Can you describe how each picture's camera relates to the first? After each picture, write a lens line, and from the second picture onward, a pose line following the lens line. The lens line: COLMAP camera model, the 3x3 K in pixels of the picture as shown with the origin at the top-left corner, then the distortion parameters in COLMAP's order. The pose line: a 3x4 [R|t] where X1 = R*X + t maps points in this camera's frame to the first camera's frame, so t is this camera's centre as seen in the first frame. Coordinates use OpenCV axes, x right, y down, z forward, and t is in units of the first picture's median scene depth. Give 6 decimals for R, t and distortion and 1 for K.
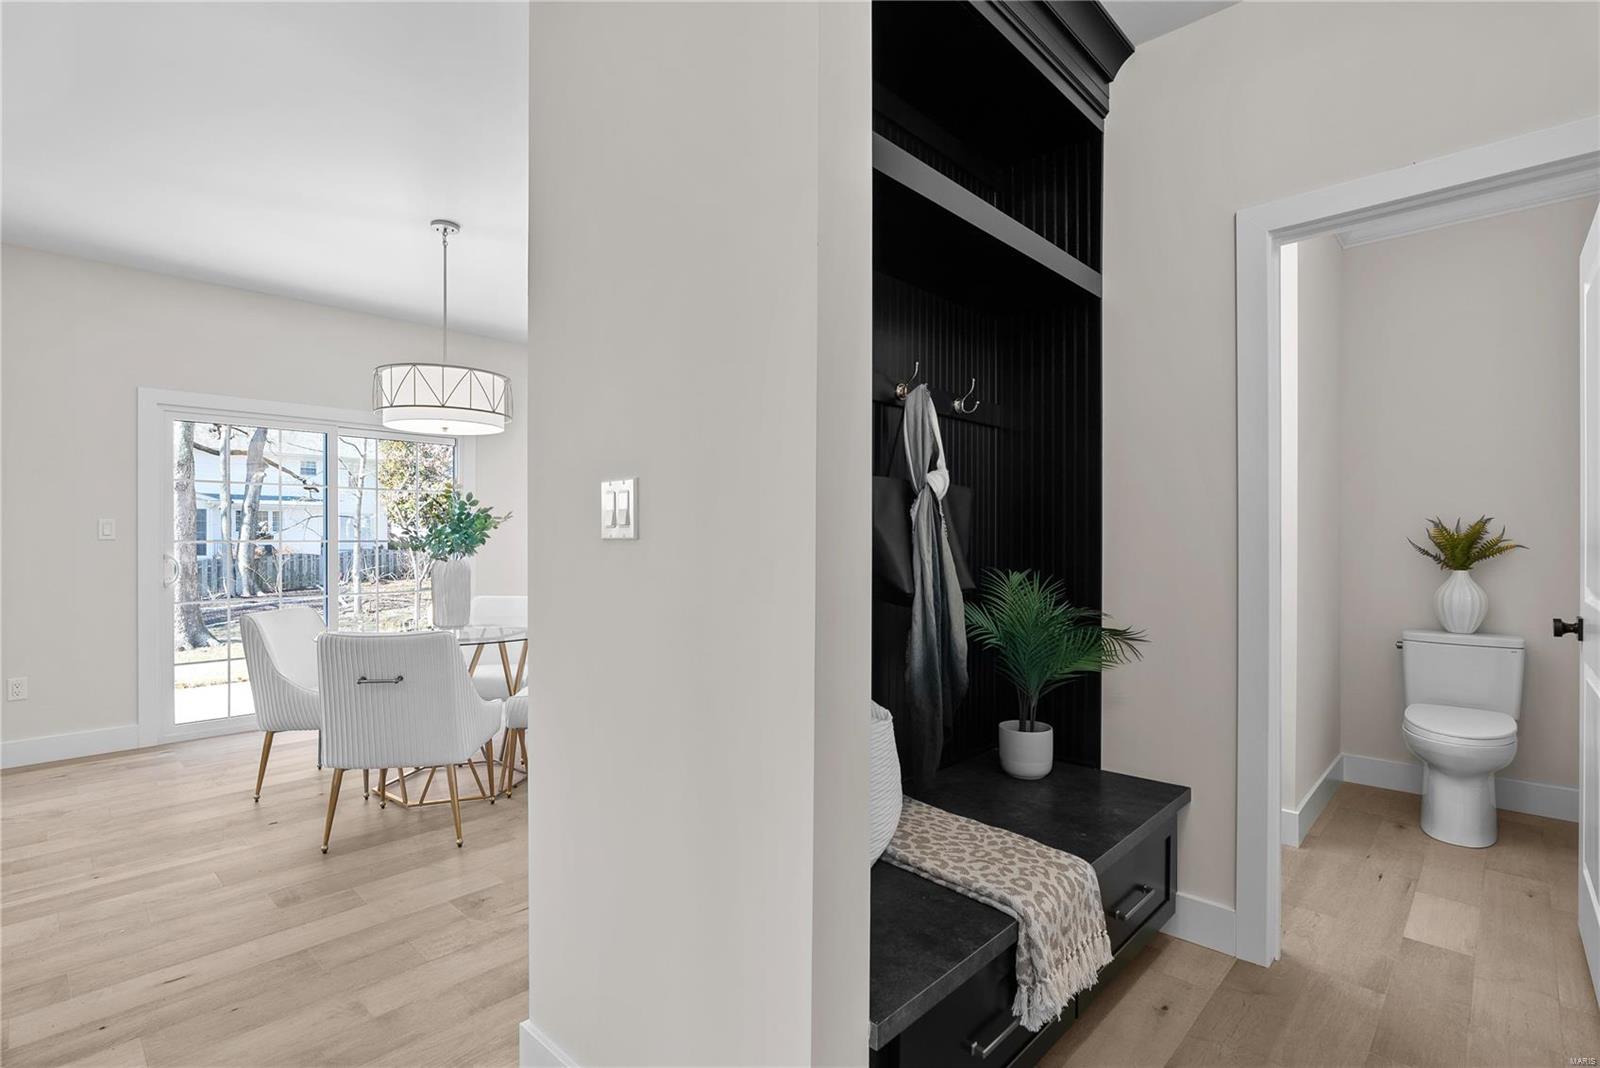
lens RADIAL K [[747.5, 0, 827.2], [0, 747.5, 544.0], [0, 0, 1]] dist [-0.000018, -0.000231]
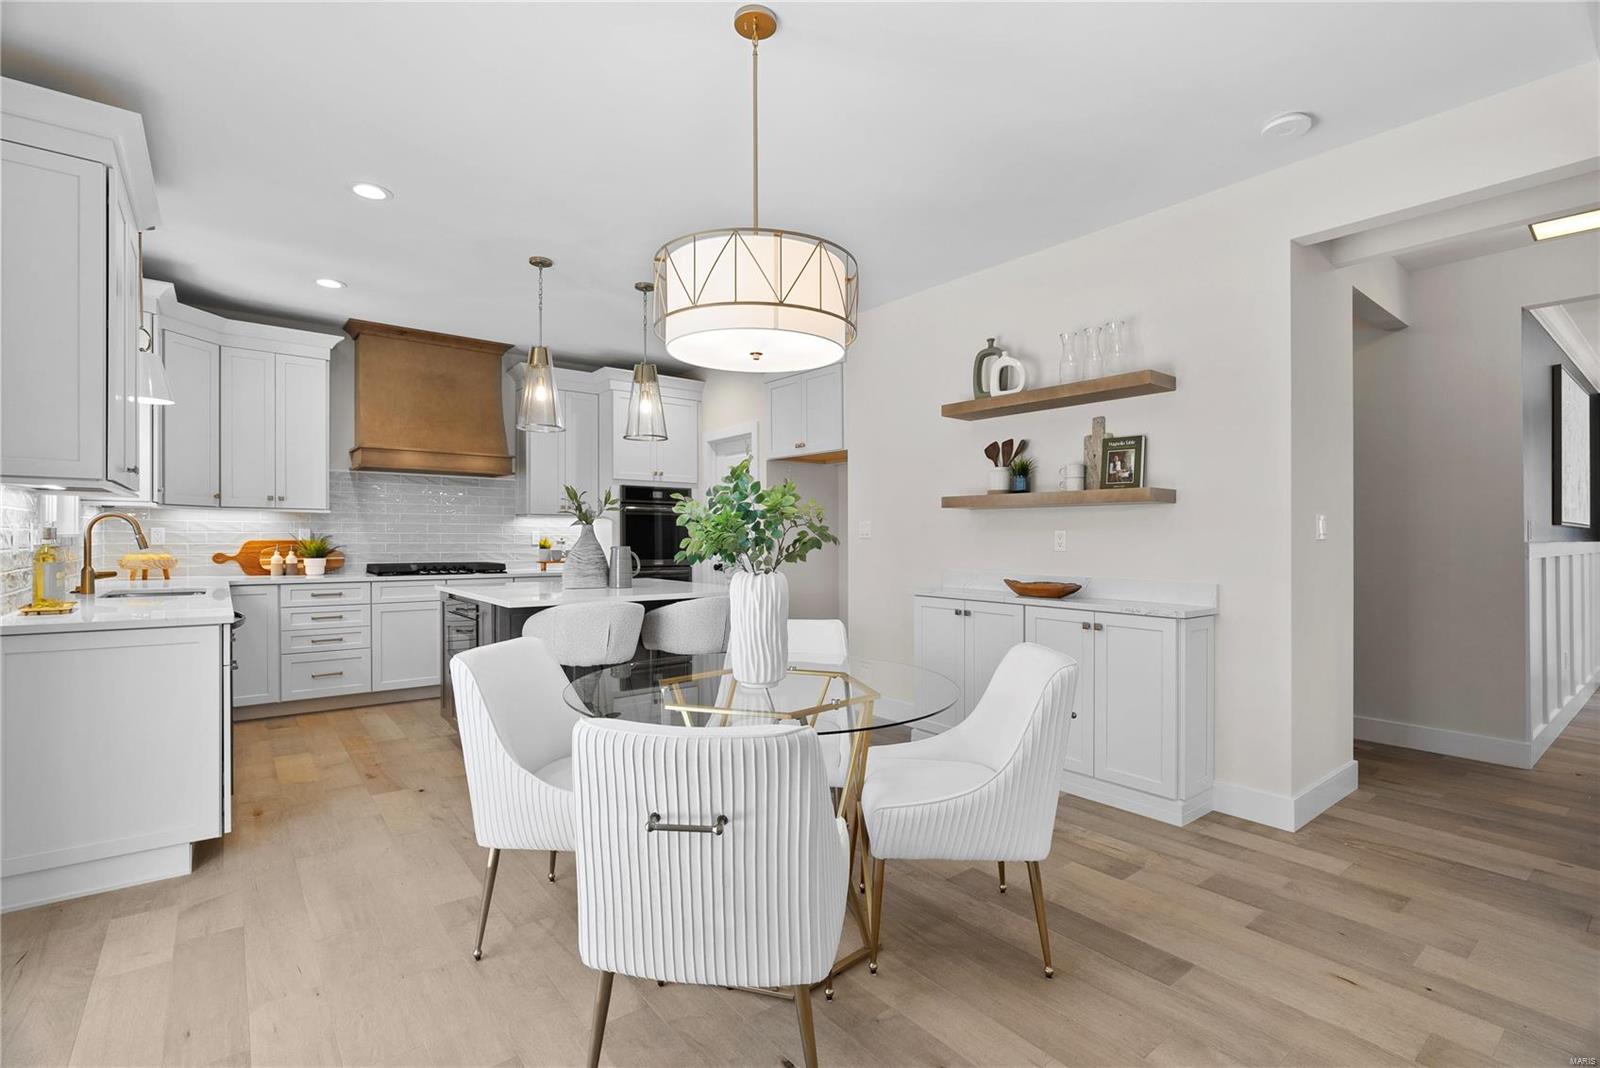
lens RADIAL K [[734.8, 0, 798.3], [0, 734.8, 531.3], [0, 0, 1]] dist [-0.002394, -0.000025]
pose [[0.160482, 0.005236, 0.987025, -1.096545], [0.001496, 0.999983, -0.005548, -0.008485], [-0.987038, 0.002367, 0.160472, 0.873928]]
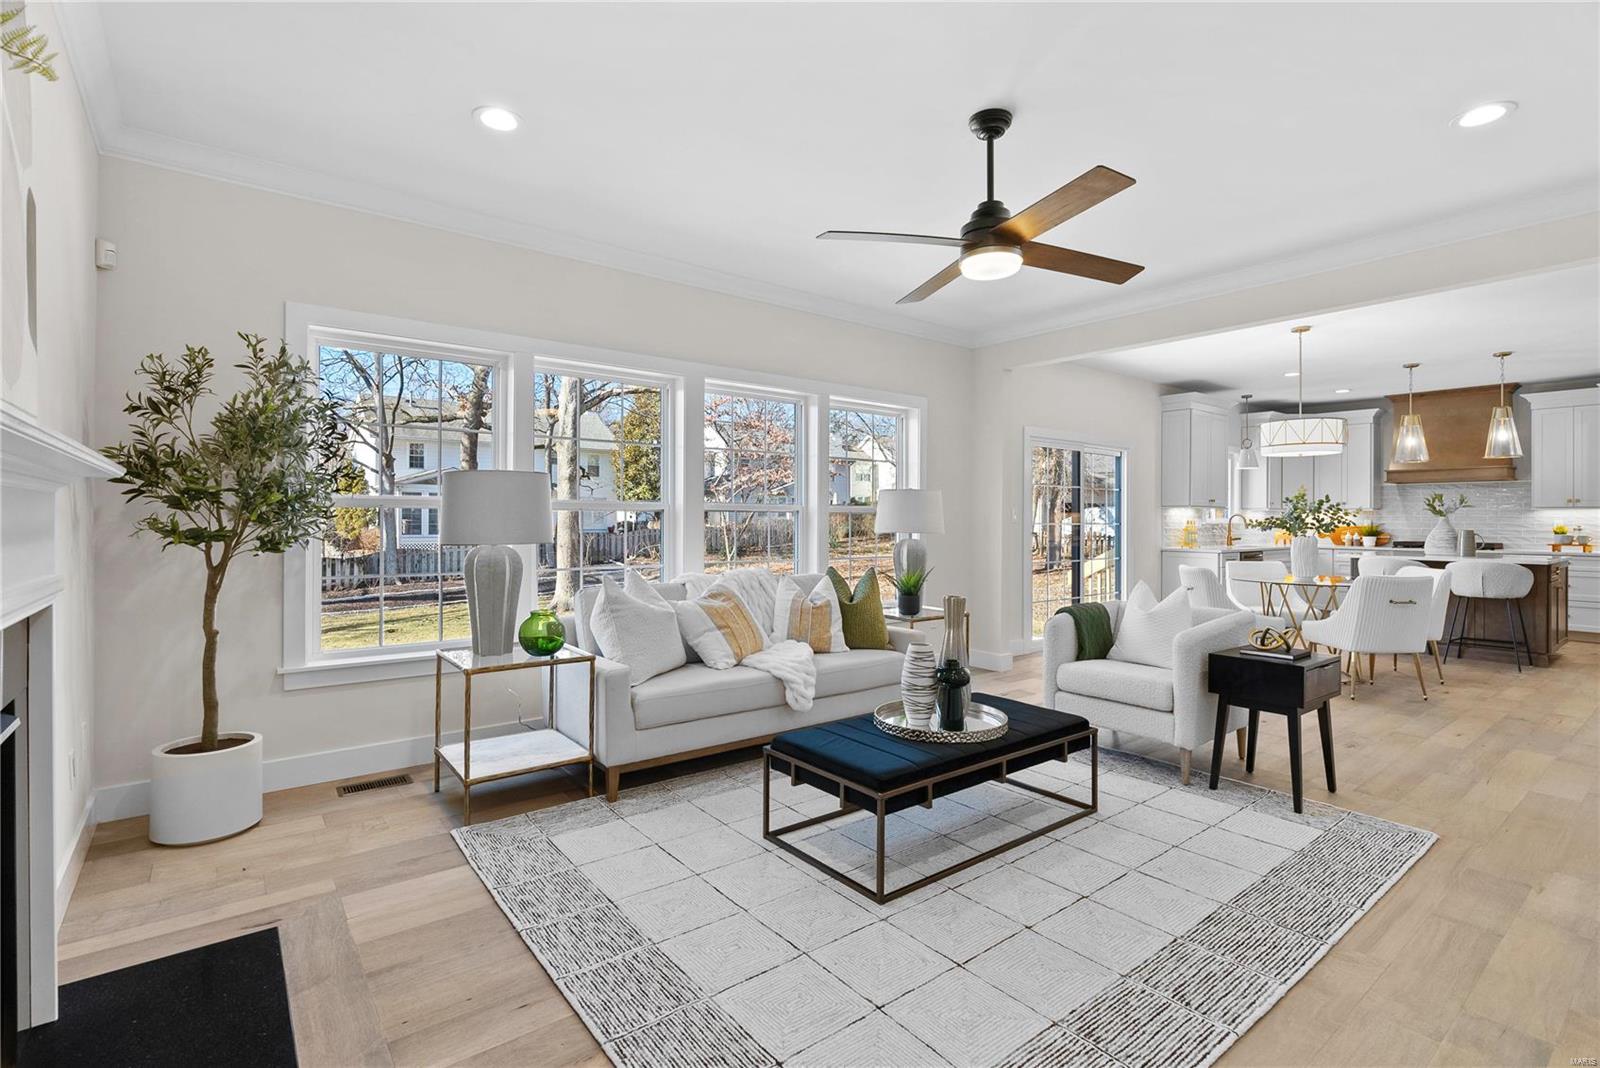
lens RADIAL K [[736.4, 0, 790.9], [0, 736.4, 517.6], [0, 0, 1]] dist [0.002308, 0.000502]
pose [[0.985885, 0.000988, -0.167421, -1.356433], [-0.002714, 0.999946, -0.010078, 0.000586], [0.167402, 0.010390, 0.985834, -0.773311]]
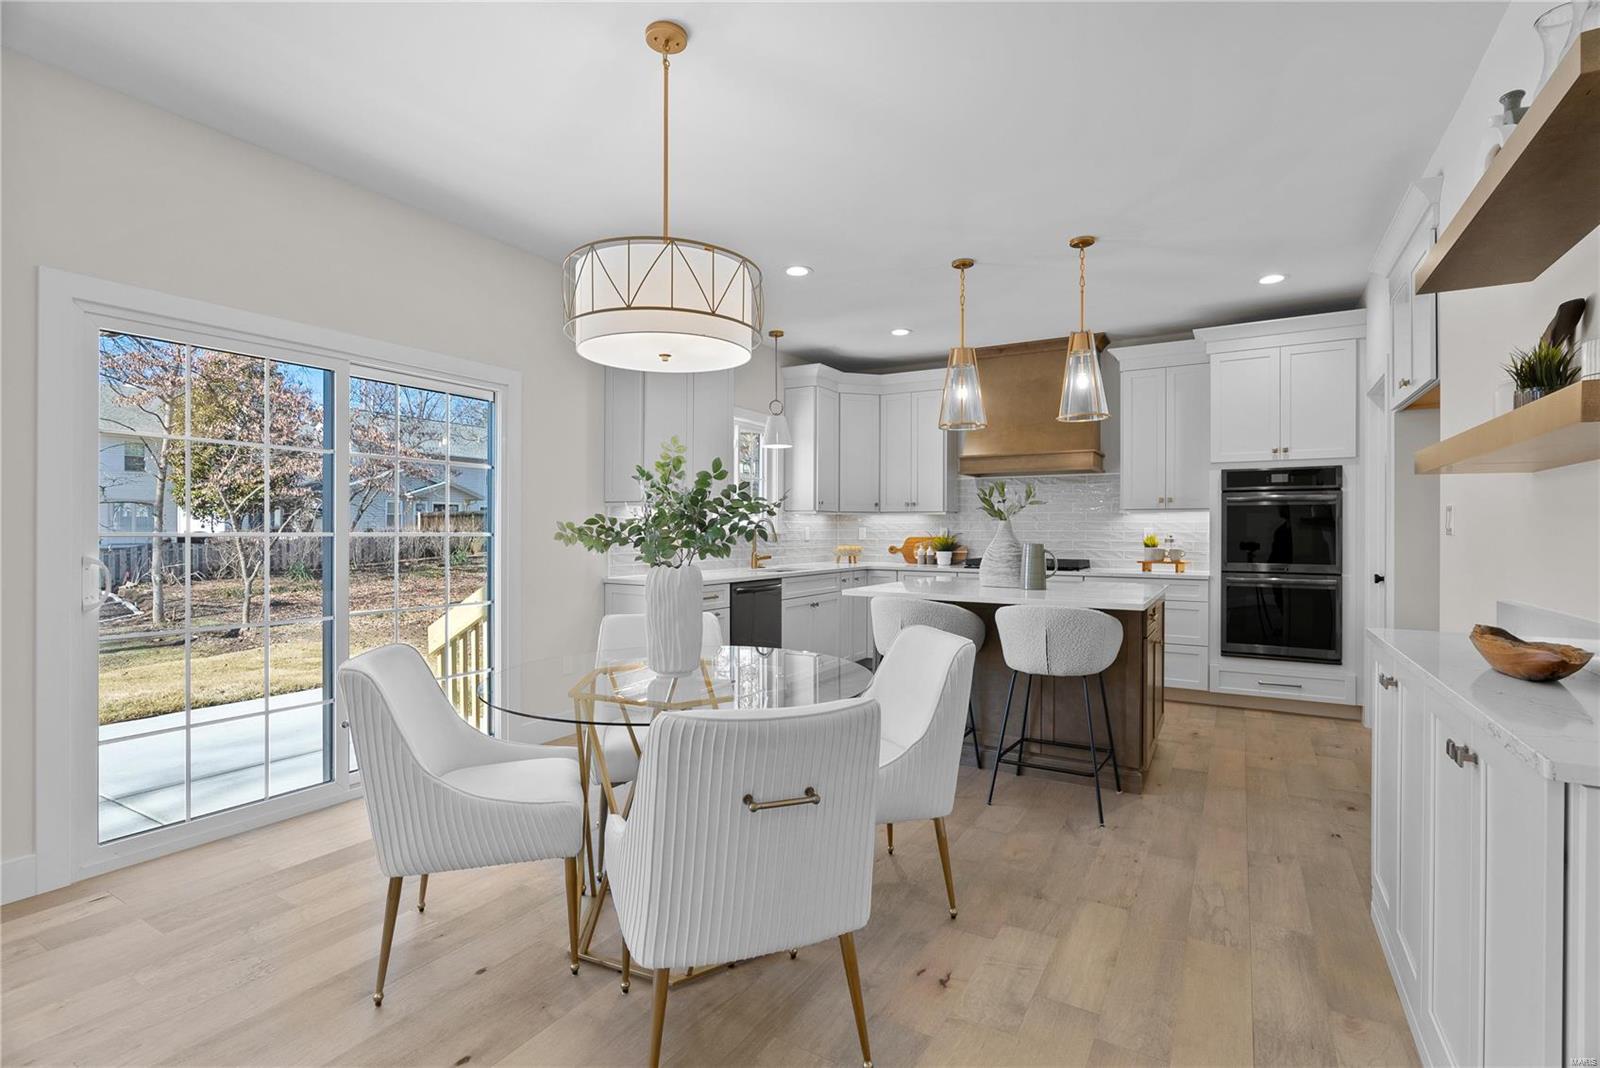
lens RADIAL K [[734.8, 0, 798.3], [0, 734.8, 531.3], [0, 0, 1]] dist [-0.002394, -0.000025]
pose [[0.978885, 0.000008, 0.204411, -0.536892], [0.001228, 0.999982, -0.005920, -0.003721], [-0.204407, 0.006046, 0.978867, 0.378335]]
